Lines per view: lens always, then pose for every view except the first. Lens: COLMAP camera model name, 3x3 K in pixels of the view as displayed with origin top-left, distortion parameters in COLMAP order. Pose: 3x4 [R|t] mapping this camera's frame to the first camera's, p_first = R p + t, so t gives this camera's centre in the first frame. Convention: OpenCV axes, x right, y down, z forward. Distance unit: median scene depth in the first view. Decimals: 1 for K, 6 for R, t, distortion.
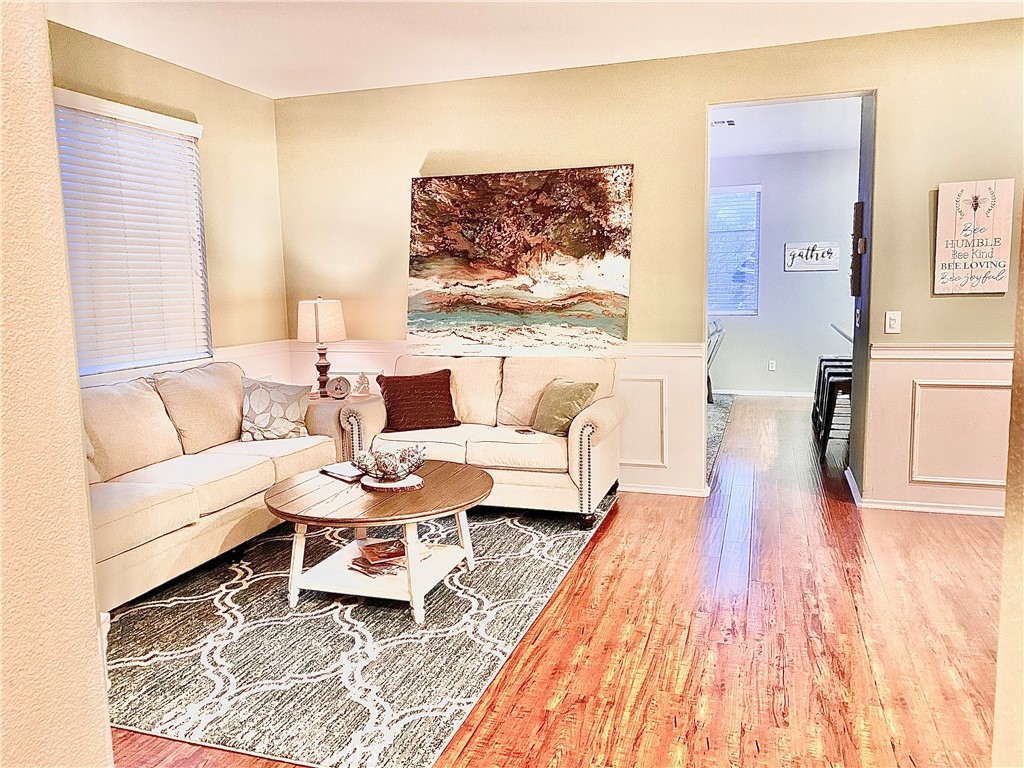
lens RADIAL K [[774.1, 0, 508.9], [0, 774.1, 382.8], [0, 0, 1]] dist [0.026301, -0.026302]
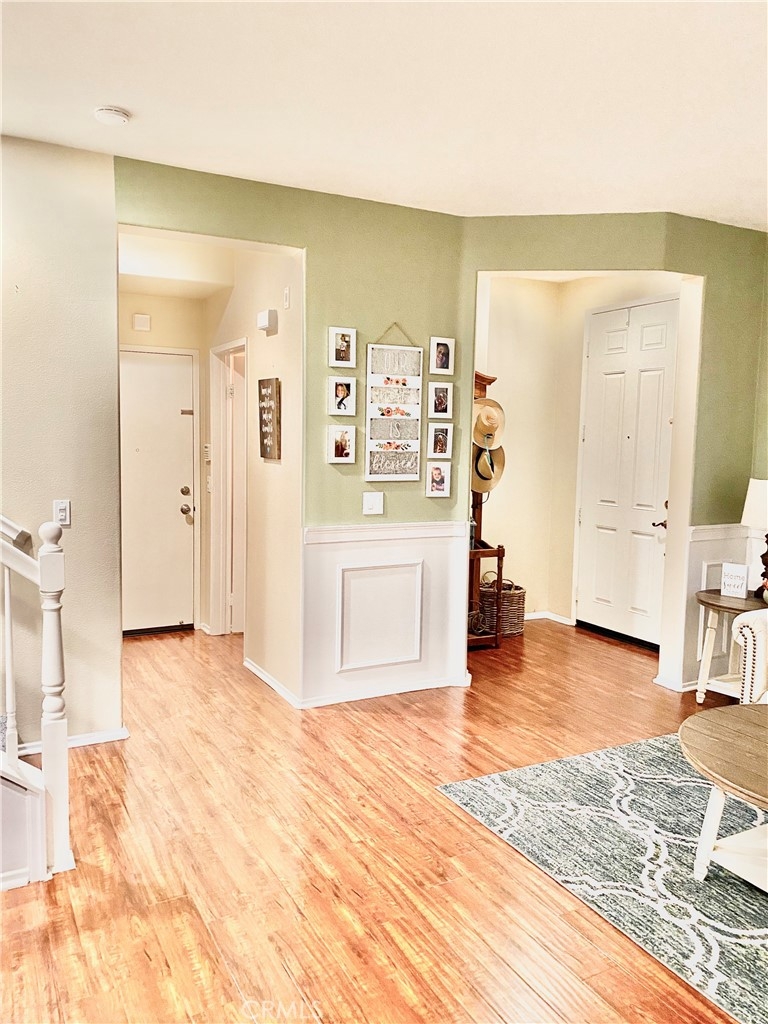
lens RADIAL K [[774.1, 0, 368.1], [0, 774.1, 506.8], [0, 0, 1]] dist [0.026301, -0.026302]
pose [[-0.693532, 0.076755, -0.716326, 0.764211], [-0.095980, 0.975600, 0.197463, -0.230216], [0.714004, 0.205700, -0.669243, 1.347941]]
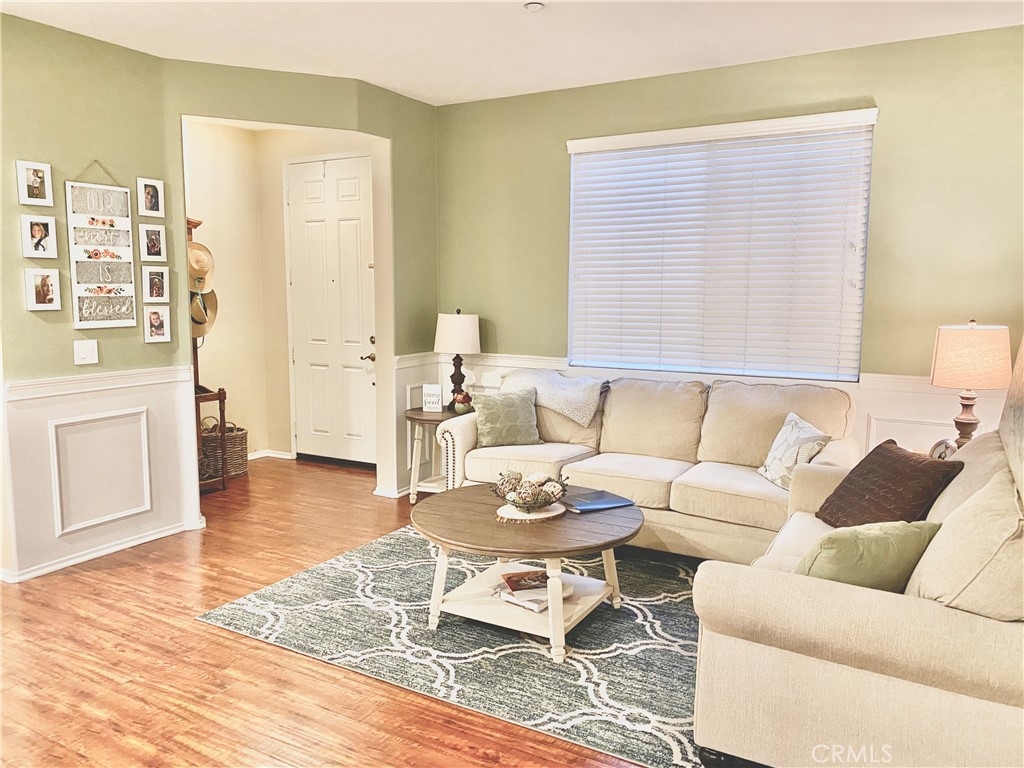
lens RADIAL K [[774.1, 0, 501.1], [0, 774.1, 382.5], [0, 0, 1]] dist [0.026301, -0.026302]
pose [[-0.202571, 0.141671, -0.968966, 0.913388], [-0.126011, 0.977483, 0.169260, -0.223338], [0.971126, 0.156388, -0.180157, 1.350919]]
